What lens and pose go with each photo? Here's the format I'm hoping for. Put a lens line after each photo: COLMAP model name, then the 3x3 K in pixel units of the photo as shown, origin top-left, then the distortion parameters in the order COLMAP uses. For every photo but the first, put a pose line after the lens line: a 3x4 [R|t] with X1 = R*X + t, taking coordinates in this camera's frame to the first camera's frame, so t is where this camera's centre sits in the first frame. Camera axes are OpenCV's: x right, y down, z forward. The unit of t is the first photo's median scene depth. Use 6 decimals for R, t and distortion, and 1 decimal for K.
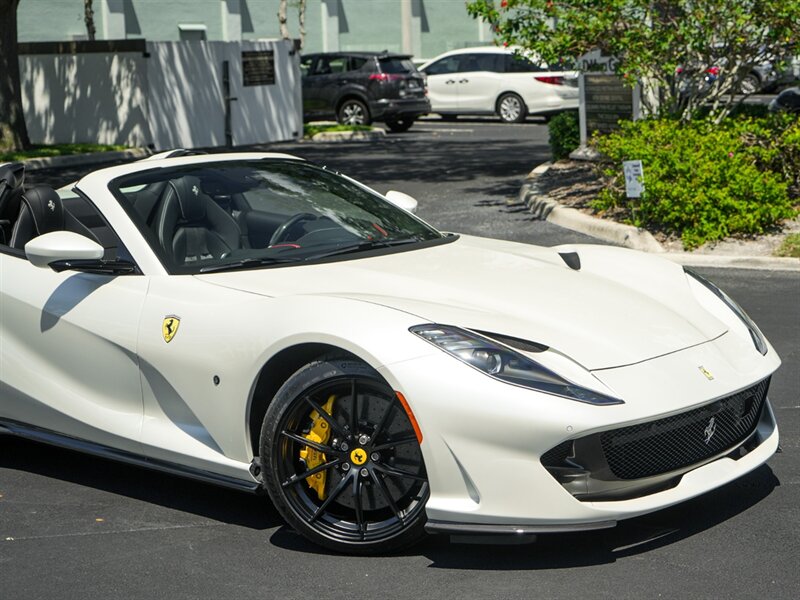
lens RADIAL K [[1626.7, 0, 460.8], [0, 1626.7, 245.0], [0, 0, 1]] dist [0.030706, 0.000000]
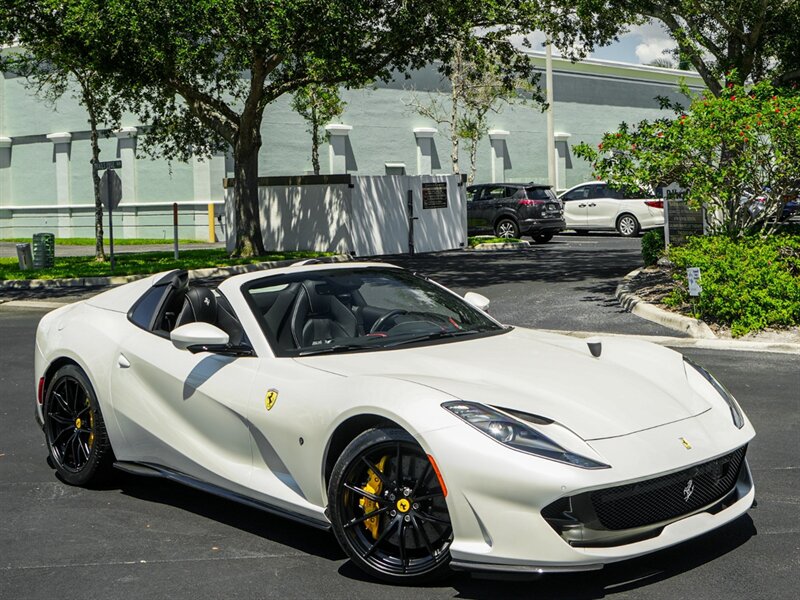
lens RADIAL K [[1215.0, 0, 497.1], [0, 1215.0, 227.8], [0, 0, 1]] dist [-0.029106, 0.000000]
pose [[0.995709, 0.002624, -0.092506, 0.071761], [-0.010122, 0.996689, -0.080673, -0.006906], [0.091988, 0.081263, 0.992439, 0.043627]]
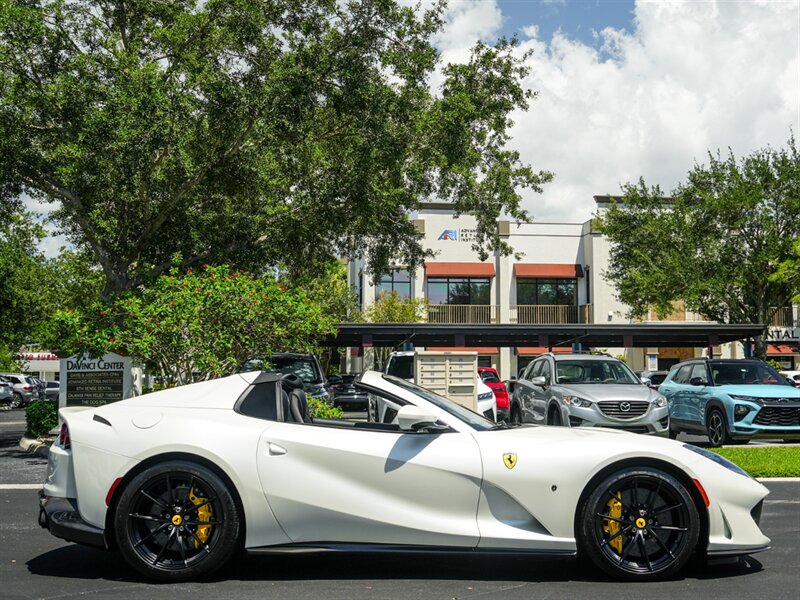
lens RADIAL K [[1215.0, 0, 423.3], [0, 1215.0, 274.7], [0, 0, 1]] dist [-0.029106, 0.000000]
pose [[0.761704, 0.085349, 0.642279, -0.869980], [0.059512, 0.977880, -0.200523, 0.090144], [-0.645186, 0.190962, 0.739776, 0.099058]]
